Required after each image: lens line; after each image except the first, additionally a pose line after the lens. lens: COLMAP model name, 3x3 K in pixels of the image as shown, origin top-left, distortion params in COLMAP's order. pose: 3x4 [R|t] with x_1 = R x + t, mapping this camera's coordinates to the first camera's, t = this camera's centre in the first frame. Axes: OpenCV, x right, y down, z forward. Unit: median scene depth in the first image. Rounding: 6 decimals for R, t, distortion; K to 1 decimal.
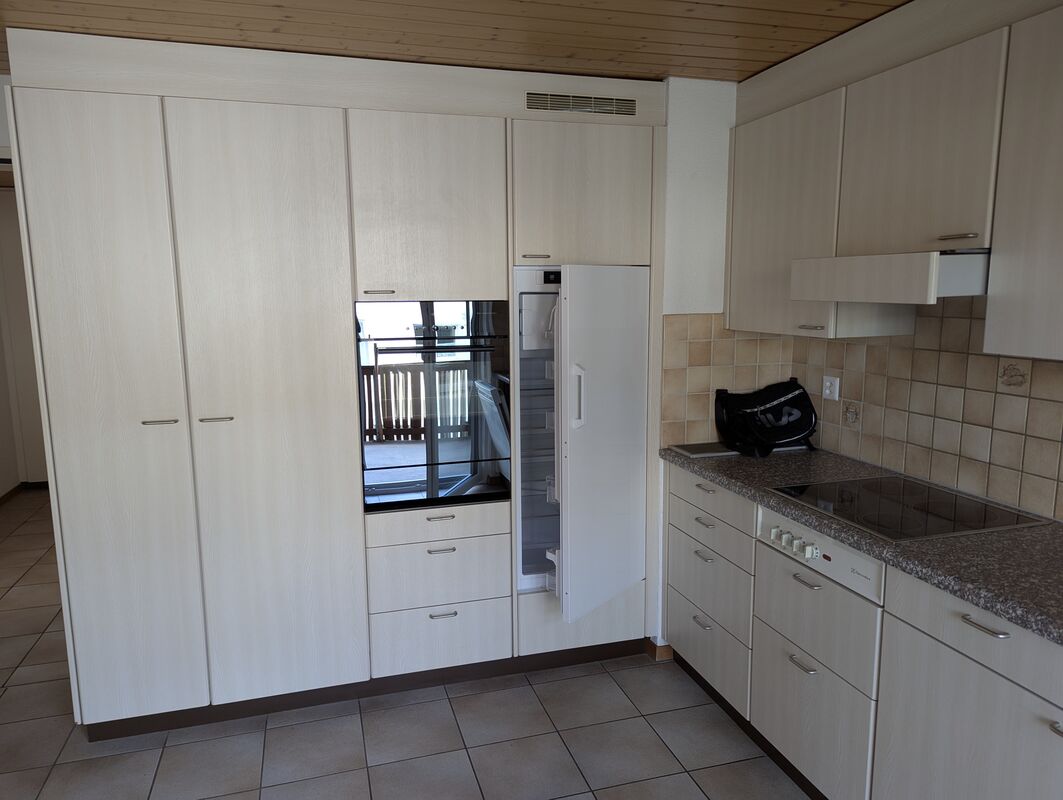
lens RADIAL K [[746.2, 0, 528.0], [0, 746.2, 423.8], [0, 0, 1]] dist [0.072430, -0.075245]
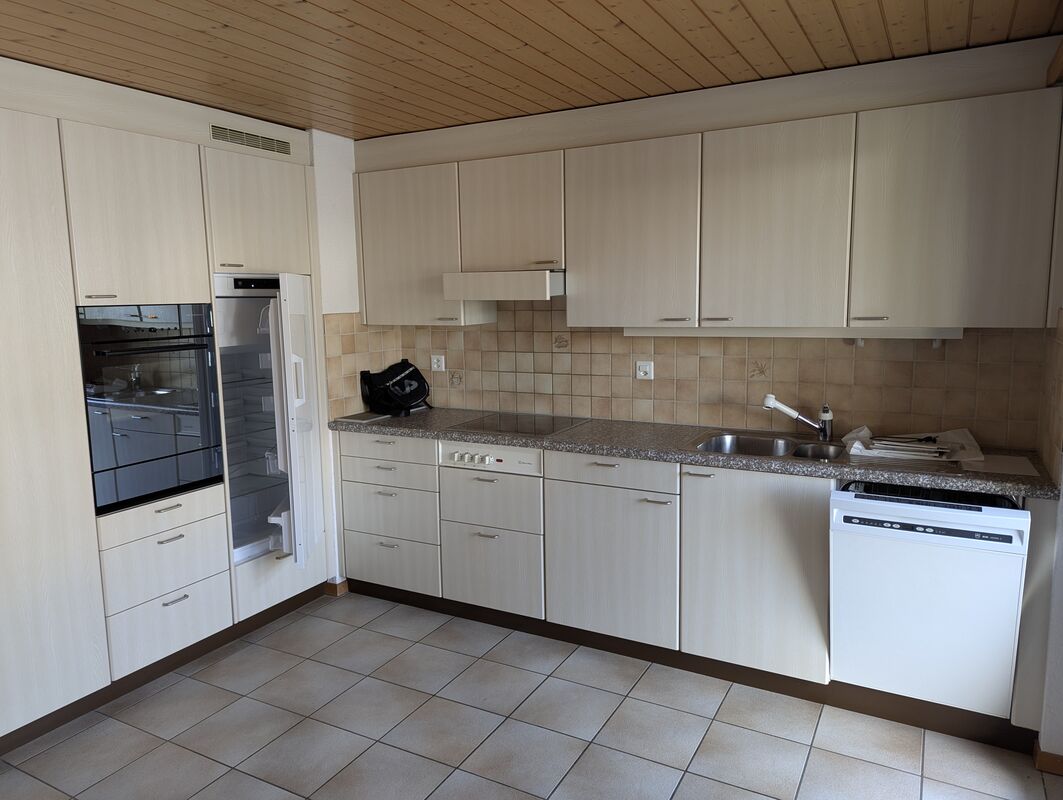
lens RADIAL K [[746.2, 0, 528.0], [0, 746.2, 423.8], [0, 0, 1]] dist [0.072430, -0.075245]
pose [[0.708944, -0.125785, 0.693958, -0.497049], [0.137118, 0.989774, 0.039324, 0.035748], [-0.691807, 0.067276, 0.718941, -0.138772]]
